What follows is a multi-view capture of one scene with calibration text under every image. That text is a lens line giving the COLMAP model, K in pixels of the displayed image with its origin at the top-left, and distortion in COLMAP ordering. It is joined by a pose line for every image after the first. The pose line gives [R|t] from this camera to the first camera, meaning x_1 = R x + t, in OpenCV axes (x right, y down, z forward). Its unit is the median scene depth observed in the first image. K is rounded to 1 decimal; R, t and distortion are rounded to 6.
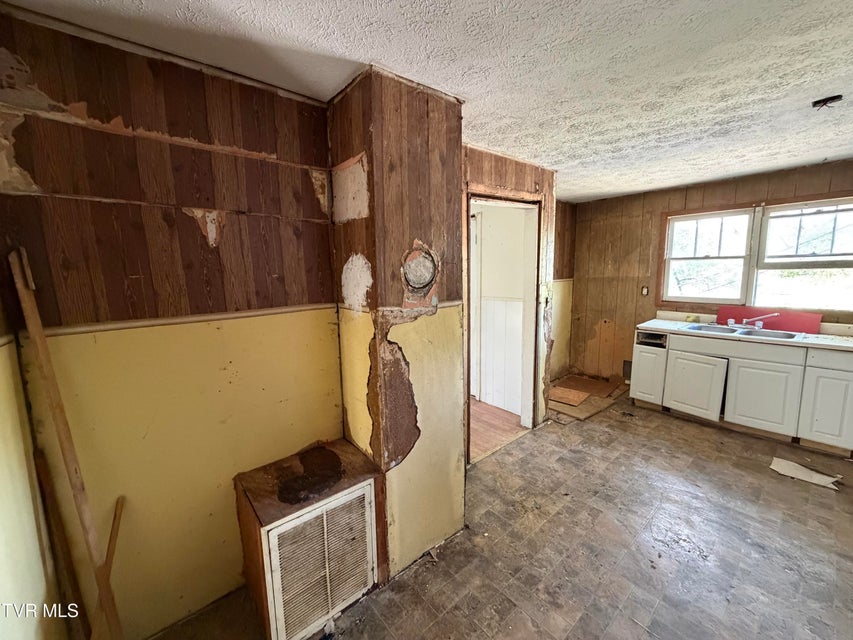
lens RADIAL K [[337.0, 0, 426.5], [0, 337.0, 320.0], [0, 0, 1]] dist [0.001033, 0.000030]
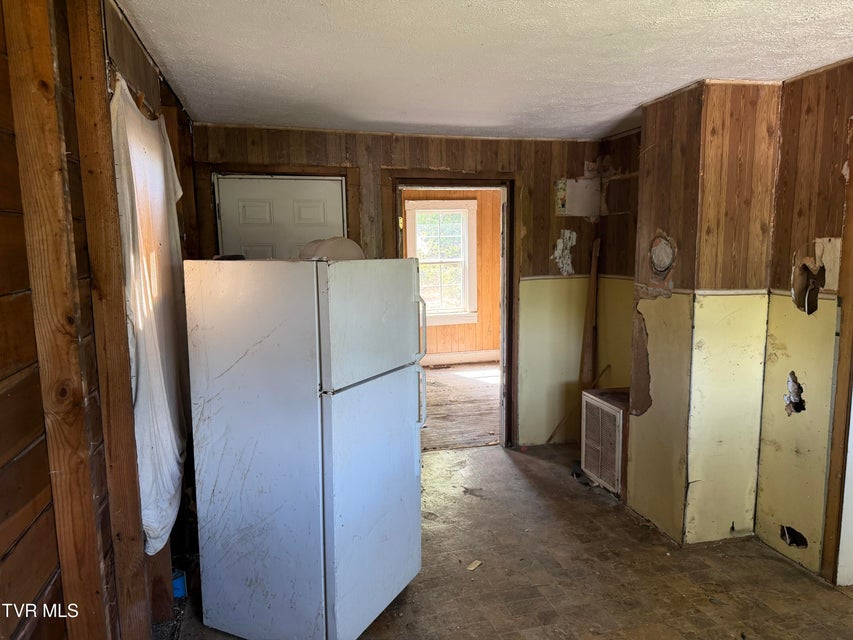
lens RADIAL K [[598.3, 0, 426.5], [0, 598.3, 320.0], [0, 0, 1]] dist [0.002791, -0.005756]
pose [[-0.423217, 0.146714, -0.894071, 2.109049], [-0.102132, 0.972787, 0.207976, -0.271812], [0.900254, 0.179333, -0.396715, 1.122183]]
